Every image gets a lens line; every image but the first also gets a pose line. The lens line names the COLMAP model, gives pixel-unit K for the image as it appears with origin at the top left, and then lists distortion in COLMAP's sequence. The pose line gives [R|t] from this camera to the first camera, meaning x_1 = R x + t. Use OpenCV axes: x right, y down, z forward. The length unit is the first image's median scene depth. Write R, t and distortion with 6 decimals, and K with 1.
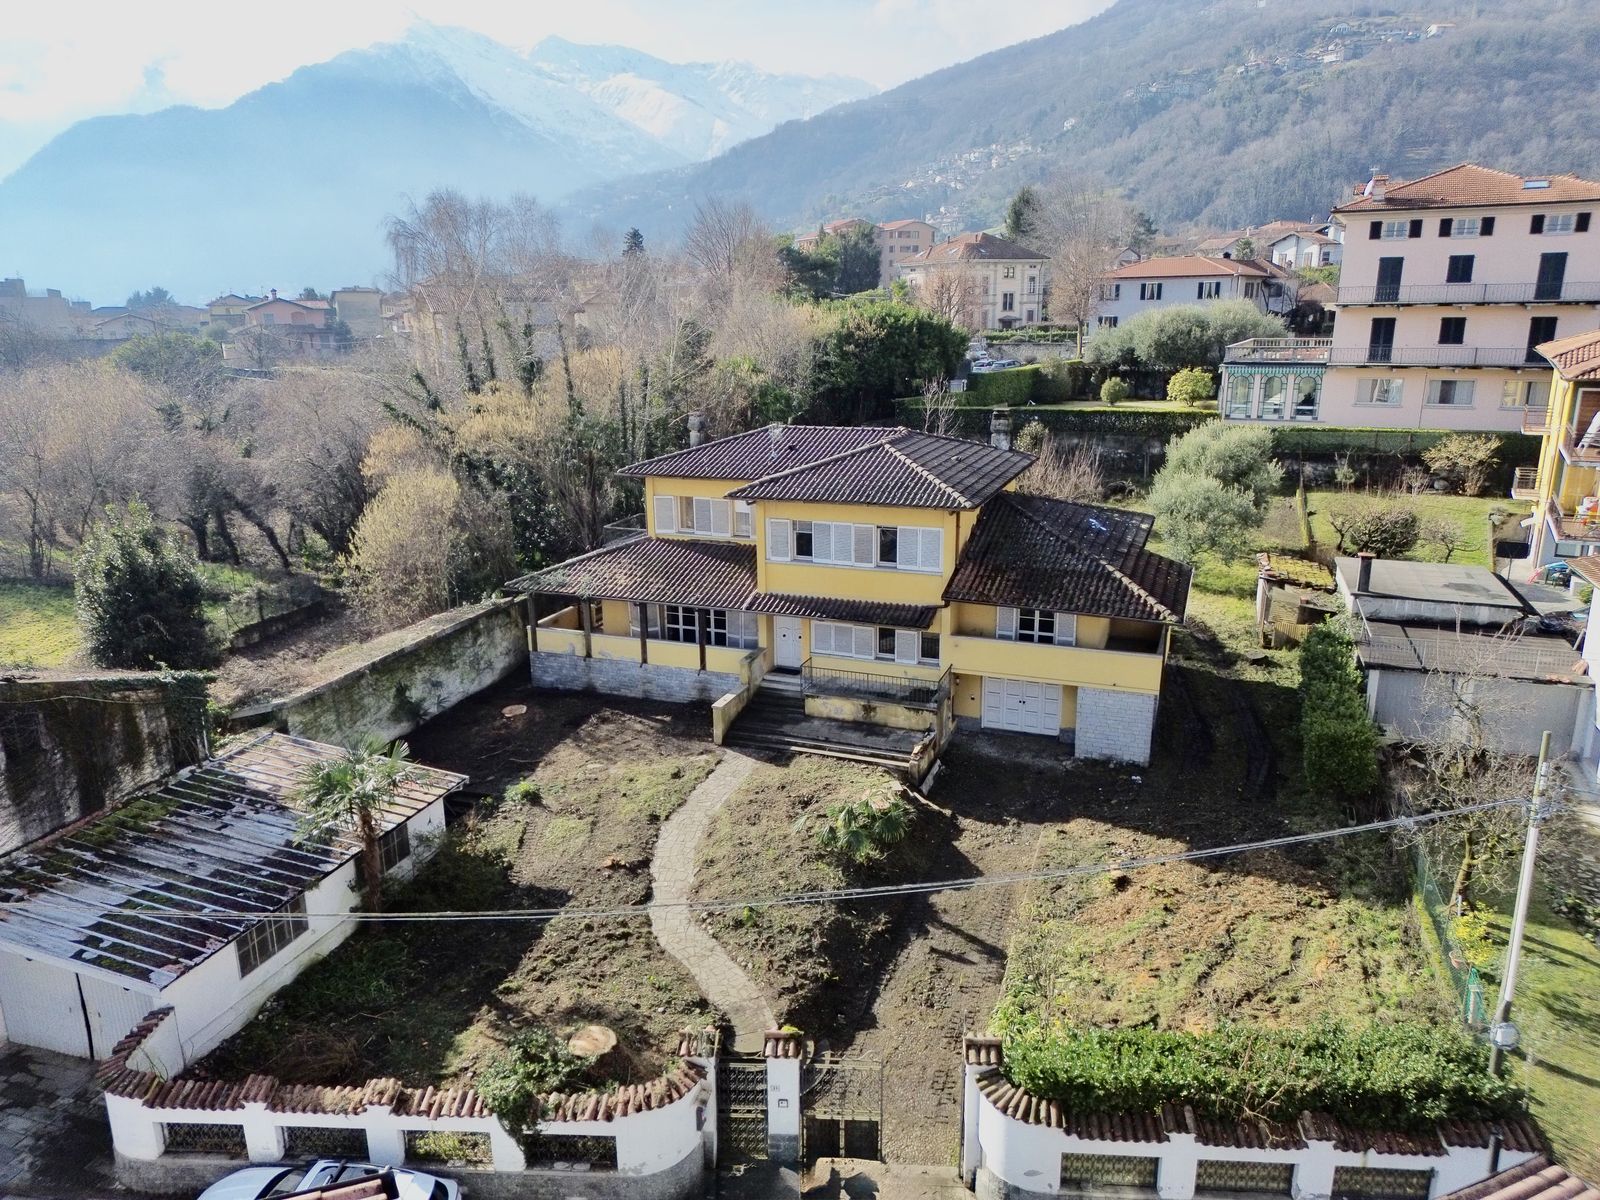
lens RADIAL K [[1114.6, 0, 798.5], [0, 1114.6, 601.5], [0, 0, 1]] dist [0.075733, -0.071522]
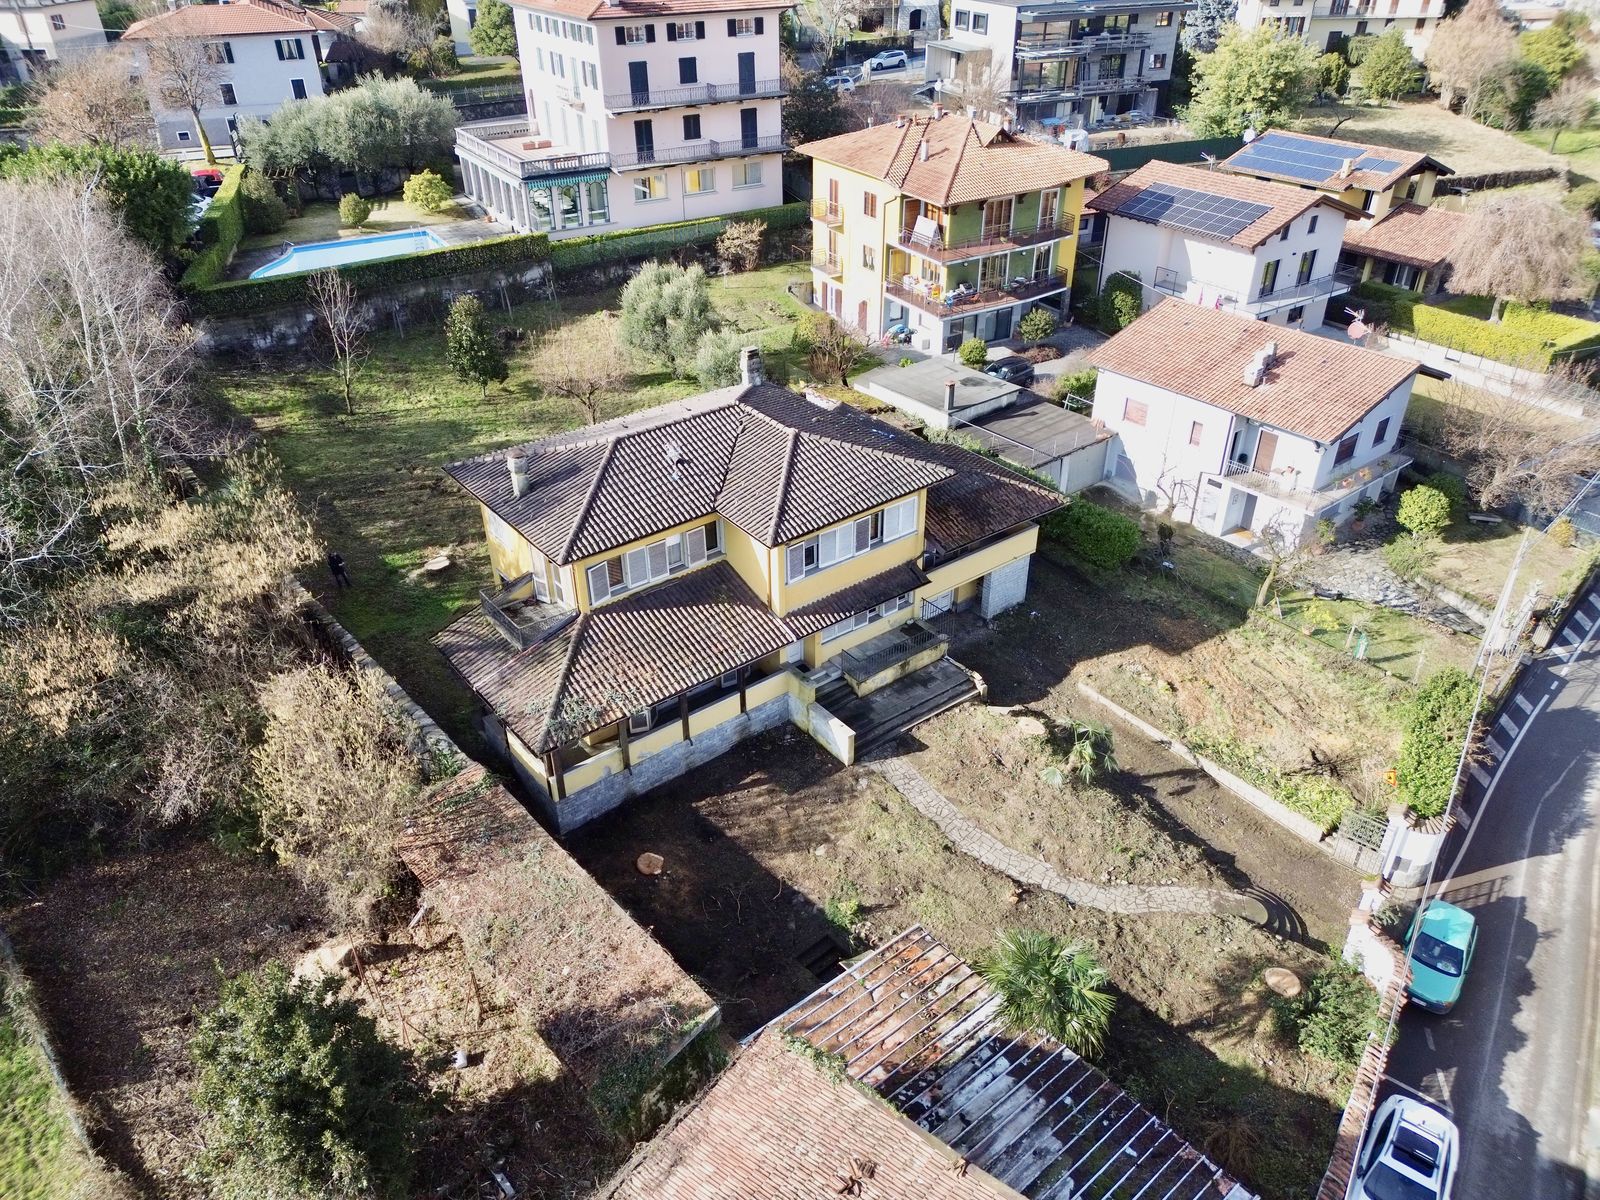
lens RADIAL K [[1114.6, 0, 798.5], [0, 1114.6, 601.5], [0, 0, 1]] dist [0.075733, -0.071522]
pose [[0.523522, -0.450324, 0.723279, -0.865069], [0.228560, 0.892020, 0.389949, -0.473618], [-0.820783, -0.038834, 0.569918, 0.480688]]
